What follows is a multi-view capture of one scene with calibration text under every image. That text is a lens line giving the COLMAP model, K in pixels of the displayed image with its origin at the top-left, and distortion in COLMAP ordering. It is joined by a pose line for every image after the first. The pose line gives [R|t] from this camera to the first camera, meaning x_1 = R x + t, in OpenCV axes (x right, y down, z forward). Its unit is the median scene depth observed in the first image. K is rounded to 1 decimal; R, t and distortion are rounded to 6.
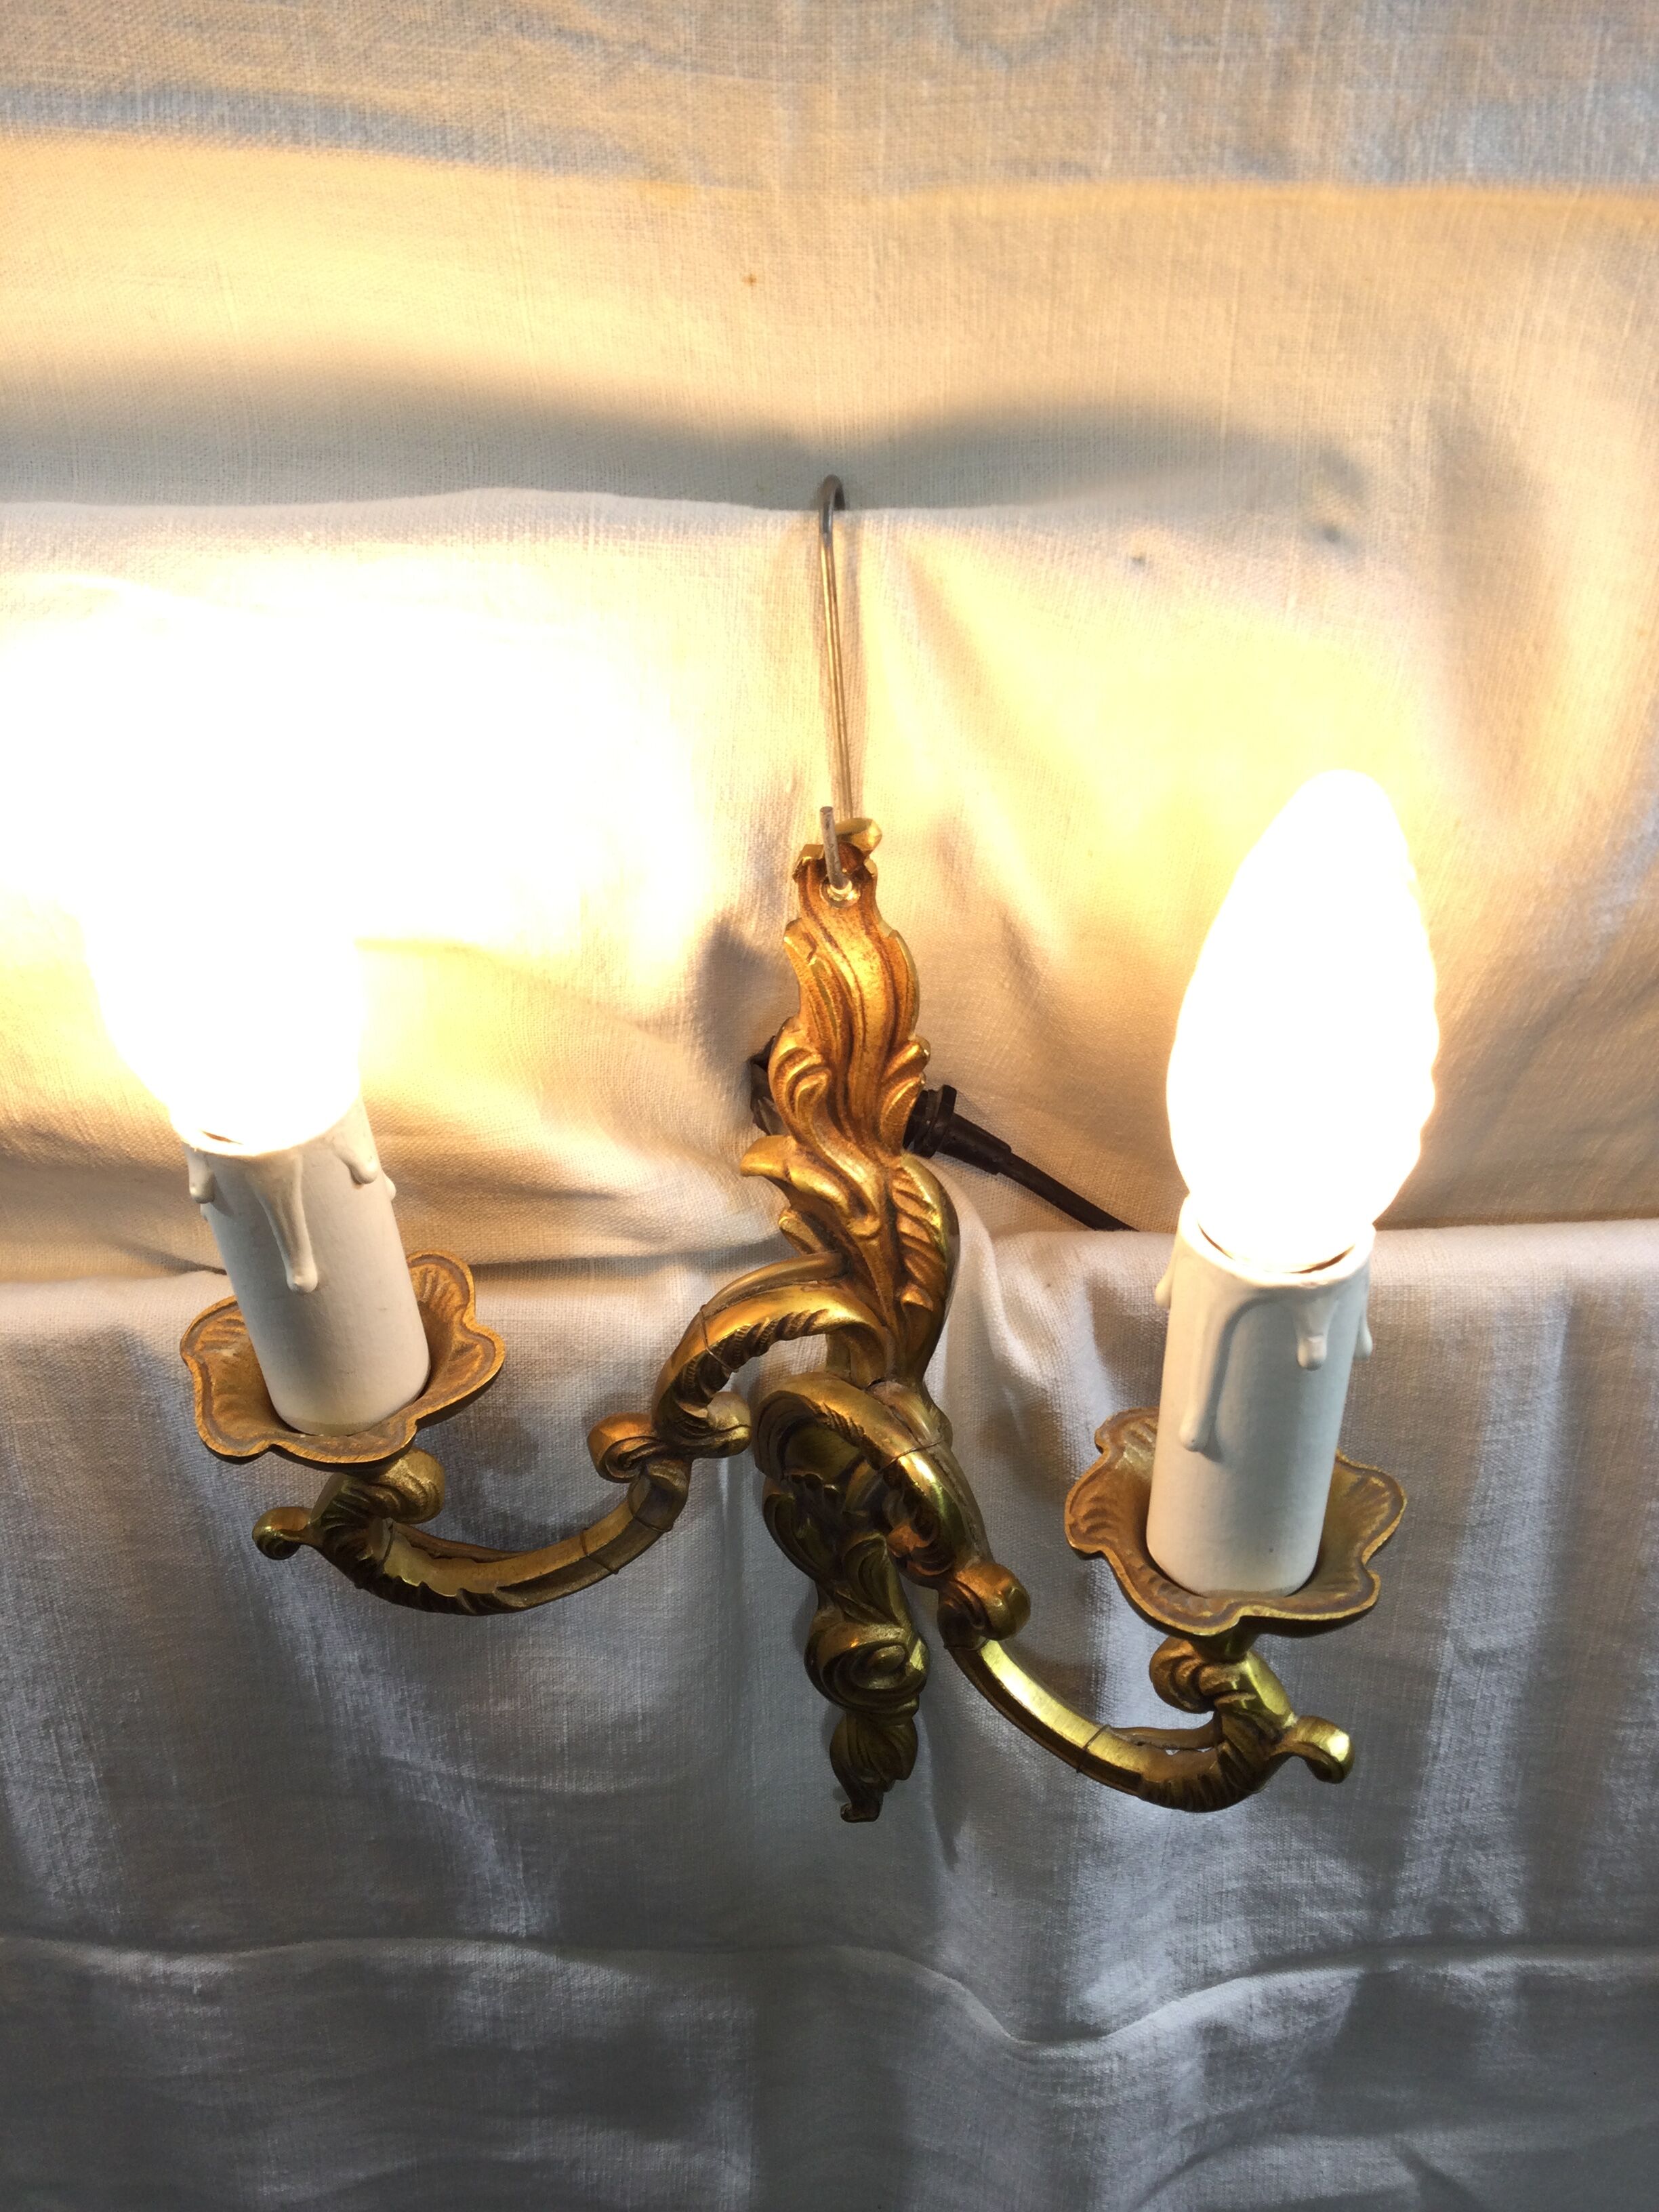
lens RADIAL K [[1974.2, 0, 866.2], [0, 1974.2, 1104.7], [0, 0, 1]] dist [0.124687, -0.262422]
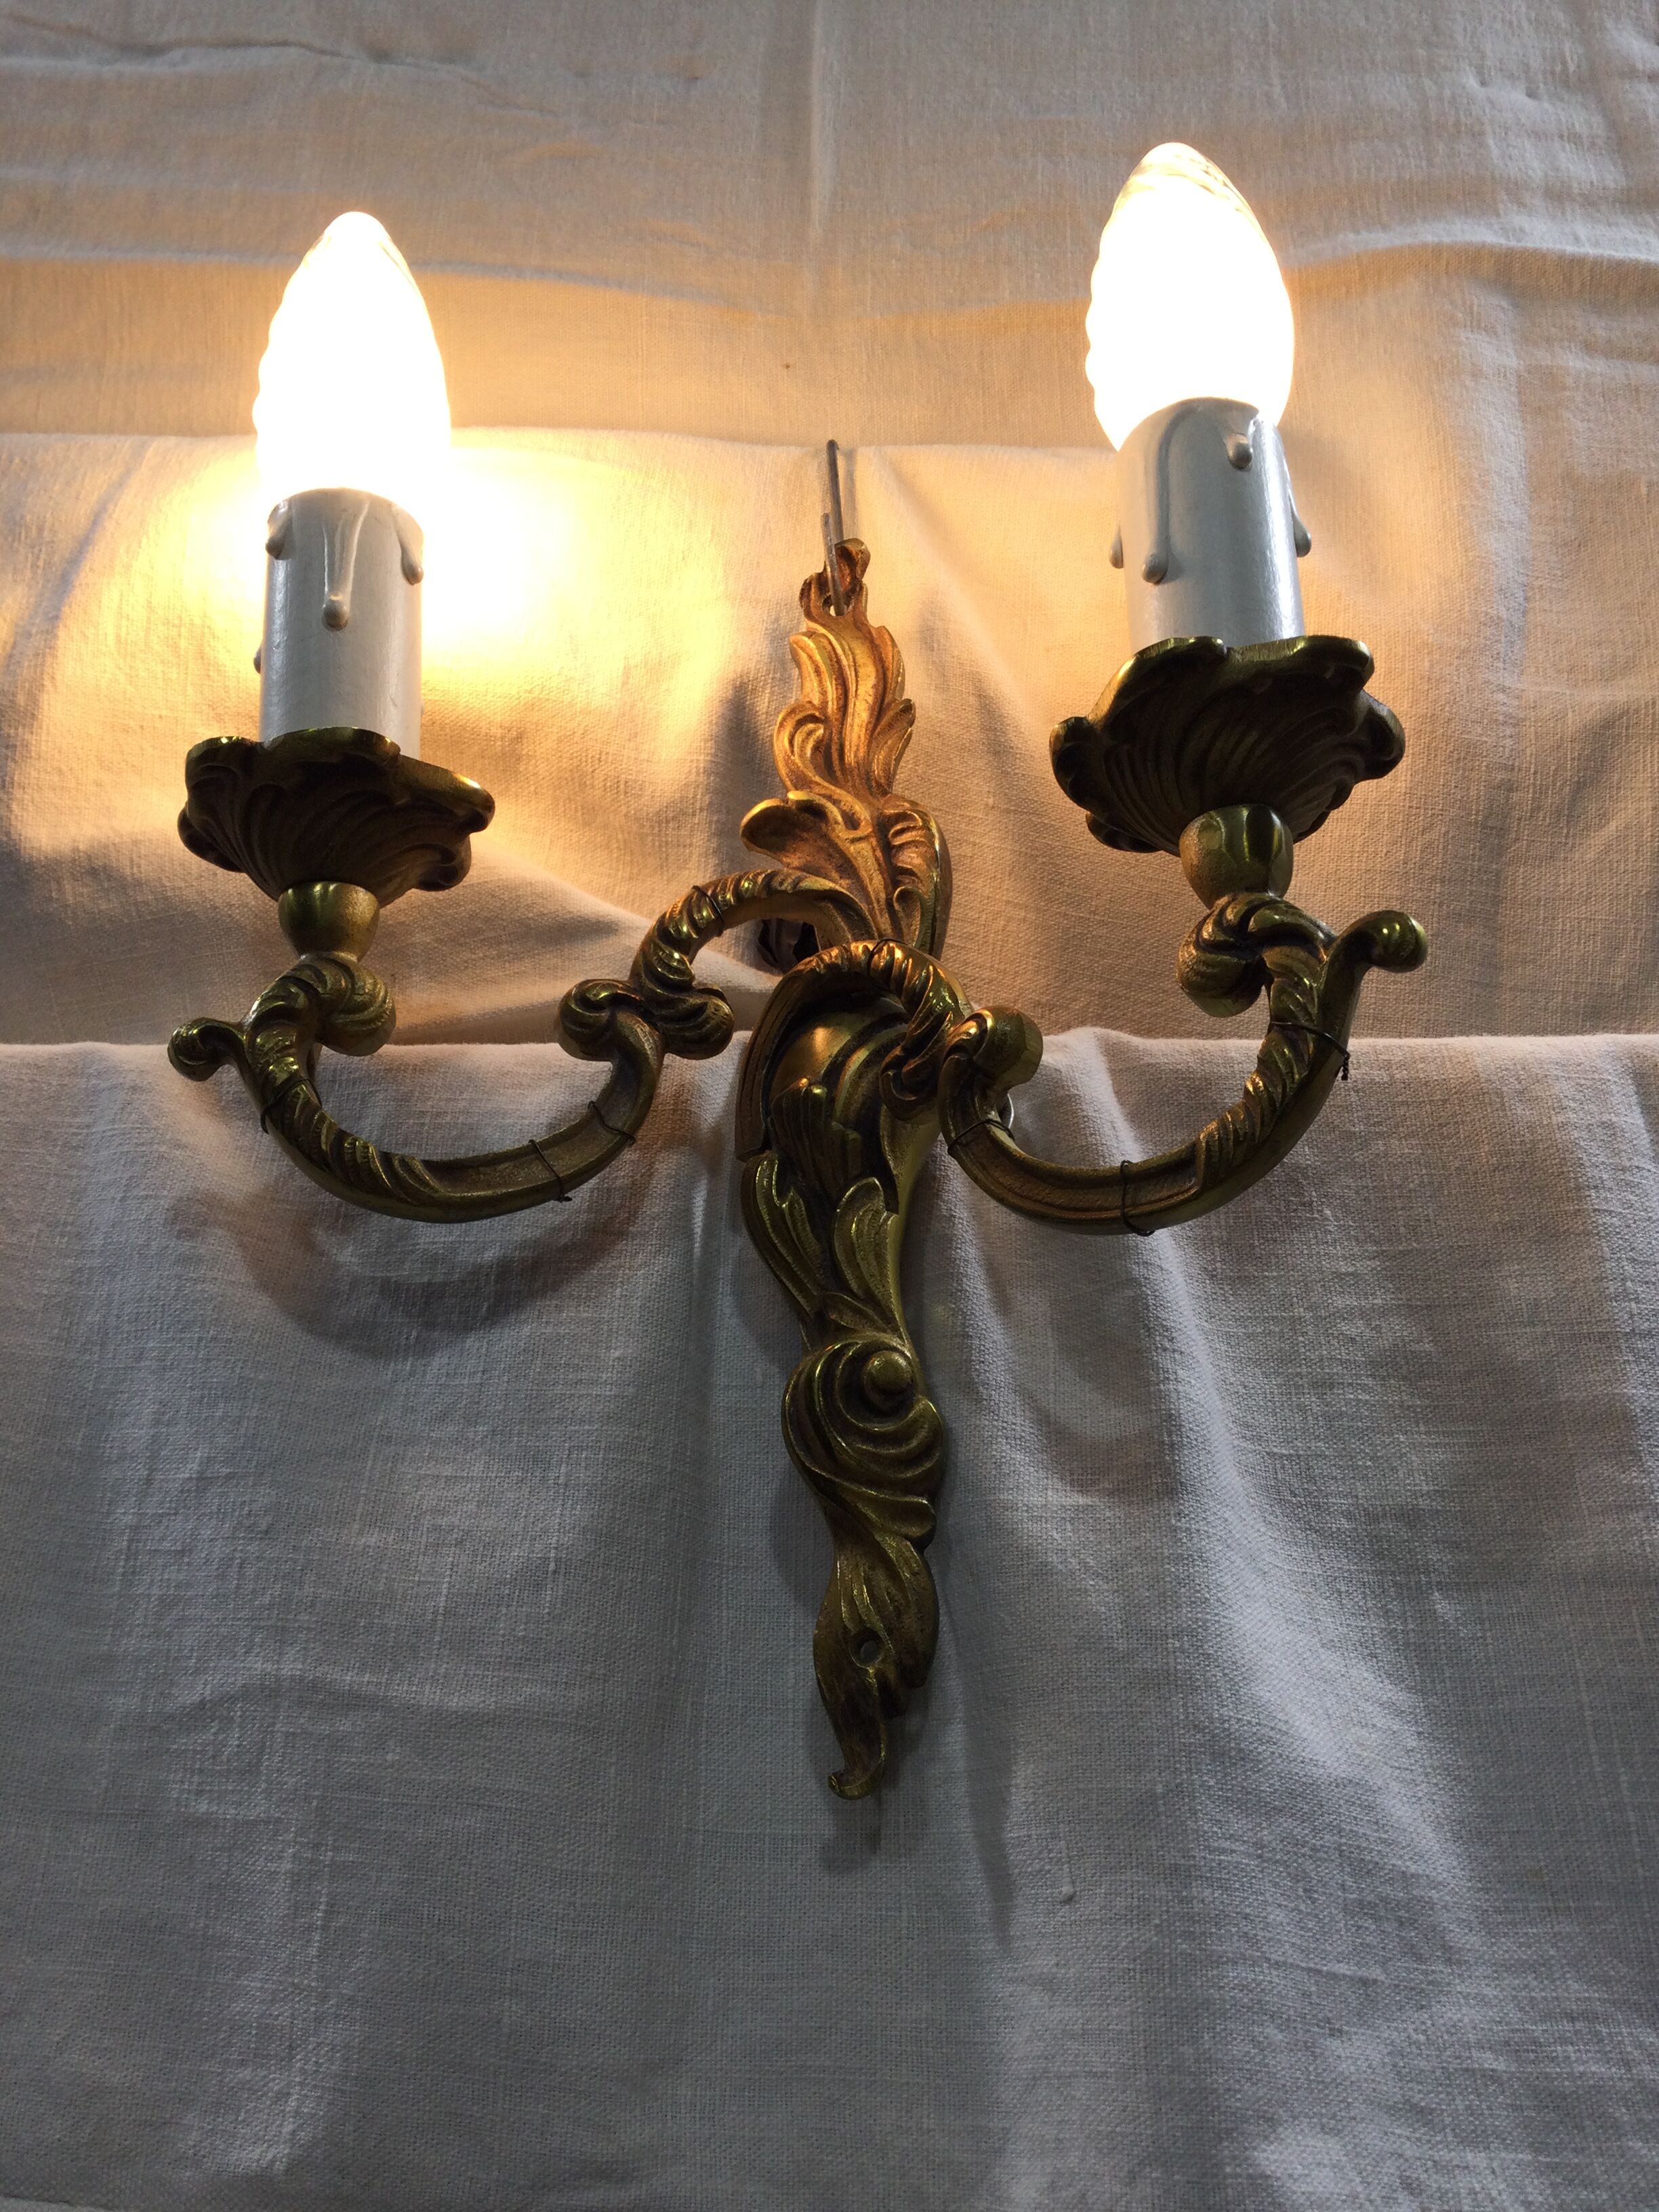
lens RADIAL K [[2017.2, 0, 877.0], [0, 2017.2, 1099.3], [0, 0, 1]] dist [0.081706, -0.003327]
pose [[0.999541, -0.021406, -0.021449, 0.028929], [-0.008099, 0.493386, -0.869773, 1.051087], [0.029201, 0.869547, 0.492986, 0.601594]]
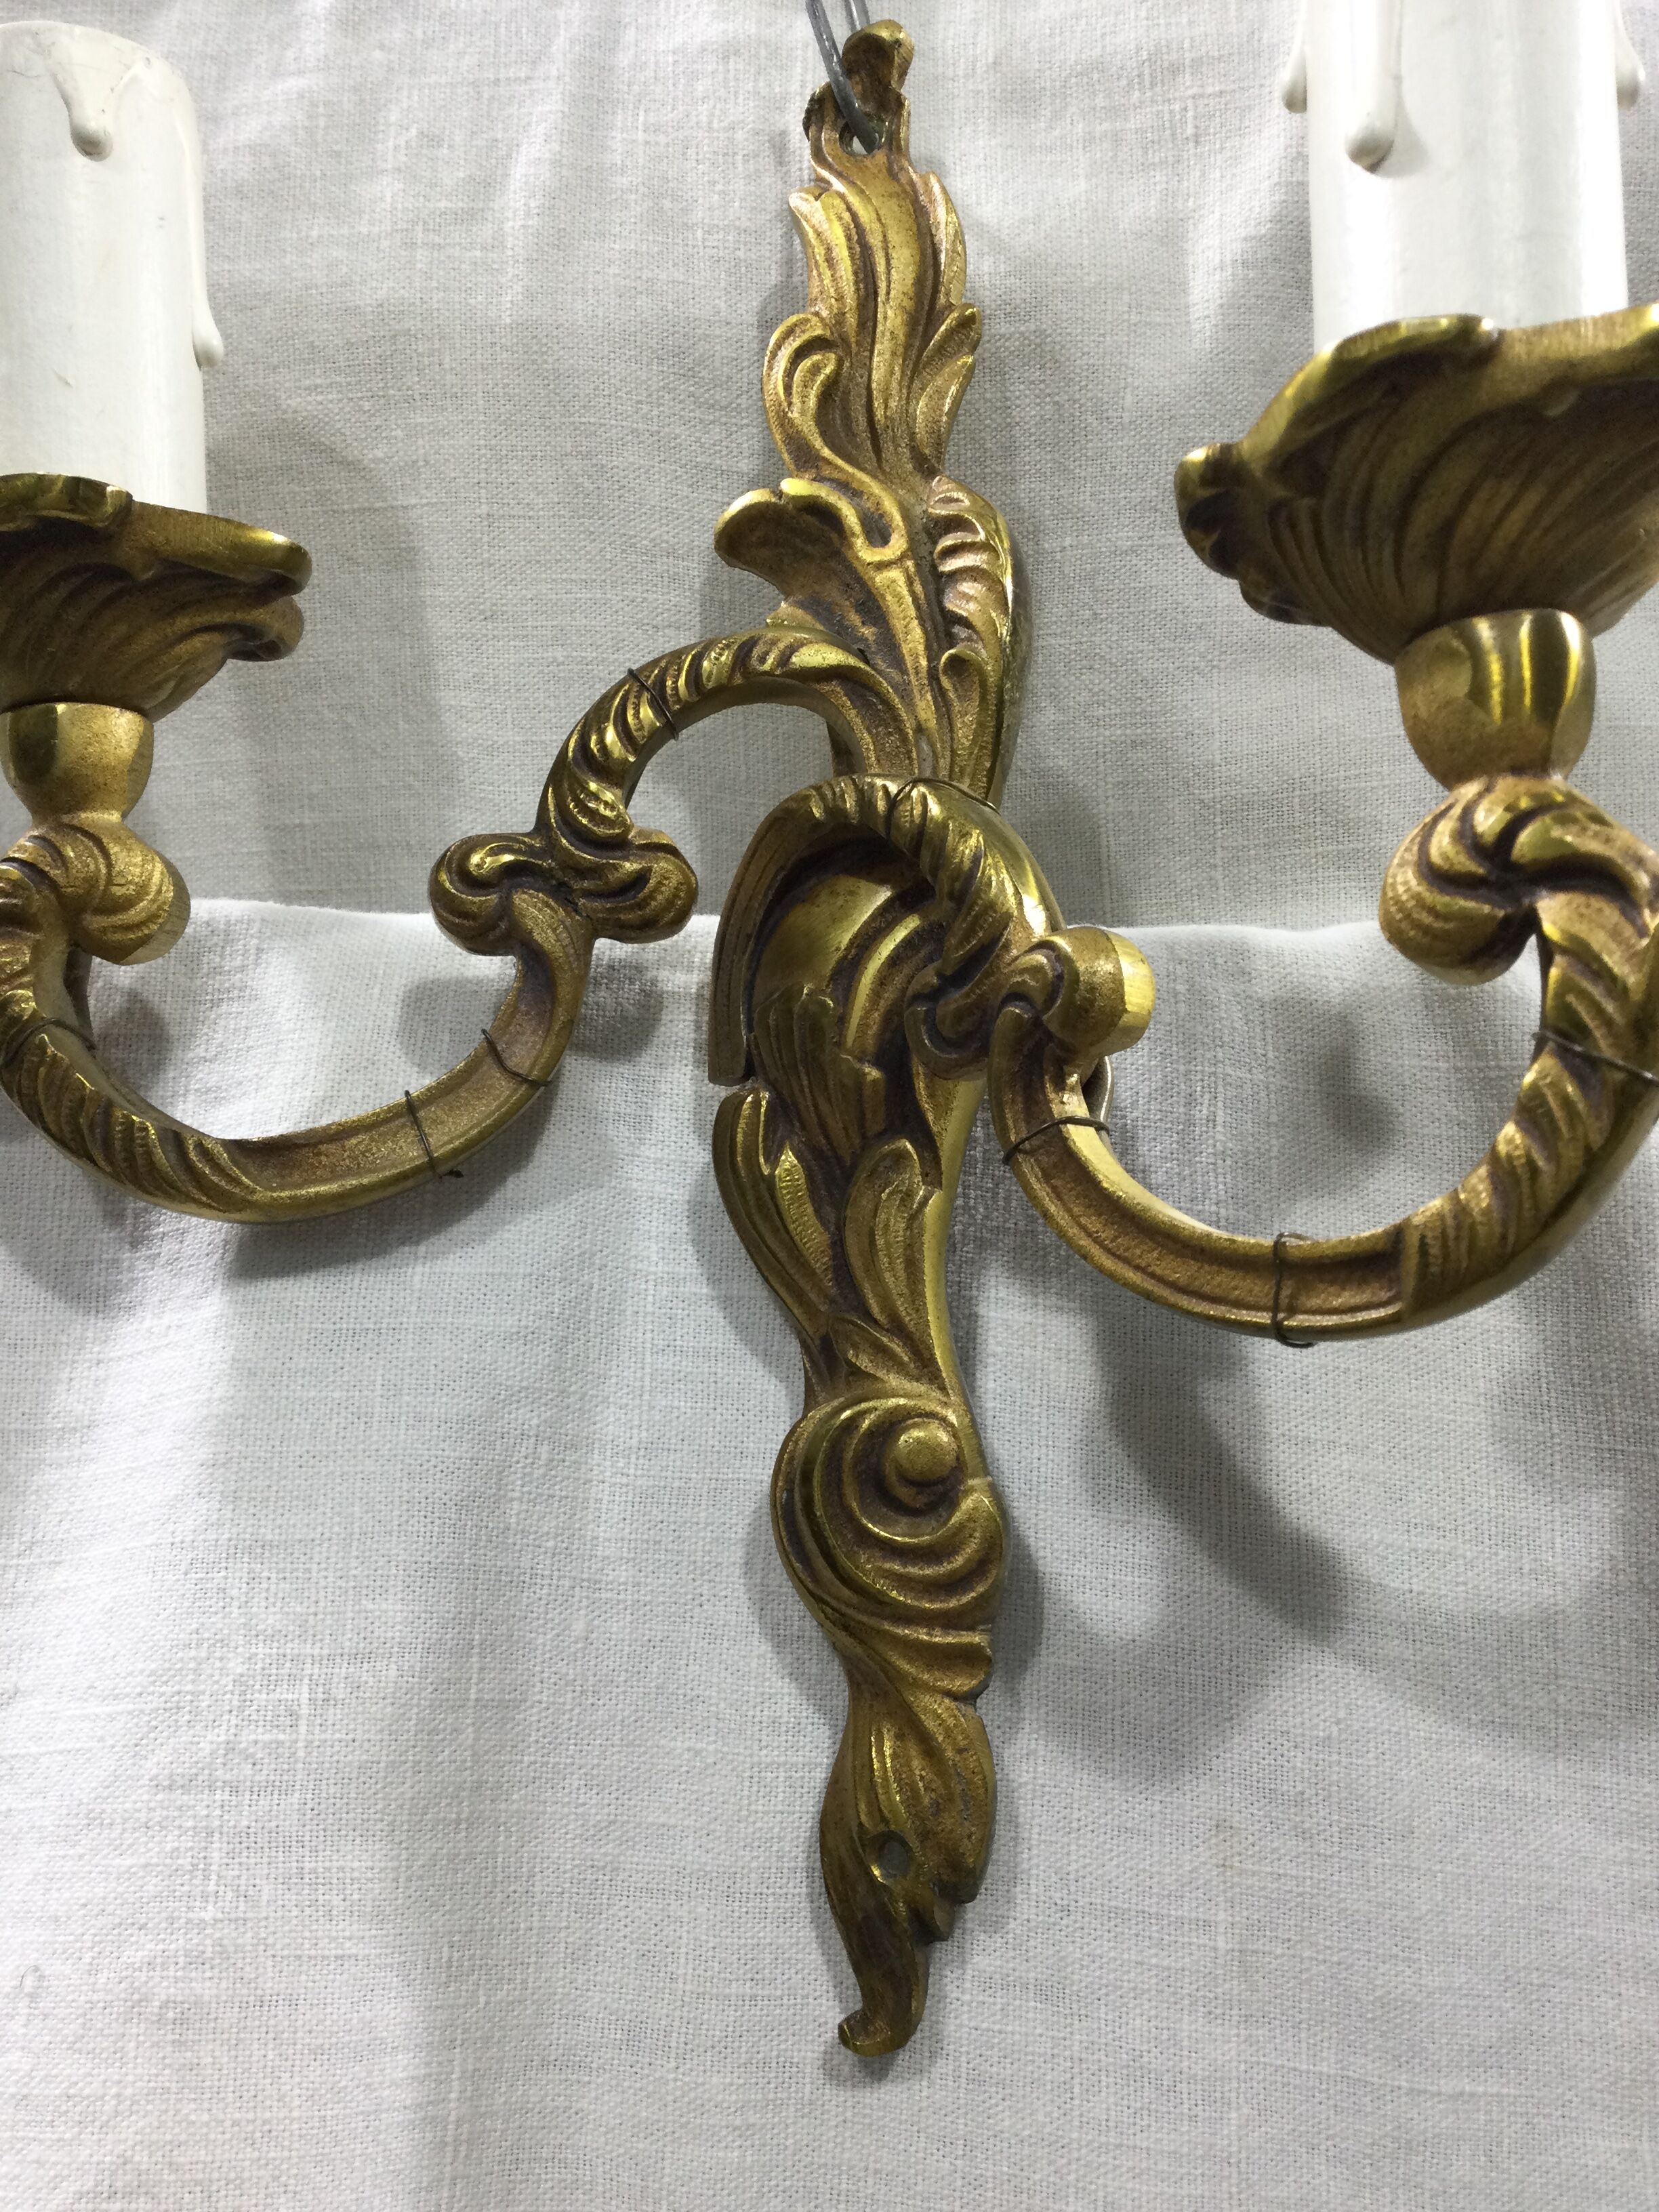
lens RADIAL K [[2042.3, 0, 868.8], [0, 2042.3, 1117.2], [0, 0, 1]] dist [0.134963, -0.299307]
pose [[0.993243, -0.020530, -0.114226, 0.069055], [-0.064348, 0.721667, -0.689243, 0.681322], [0.096583, 0.691936, 0.715469, 0.634422]]
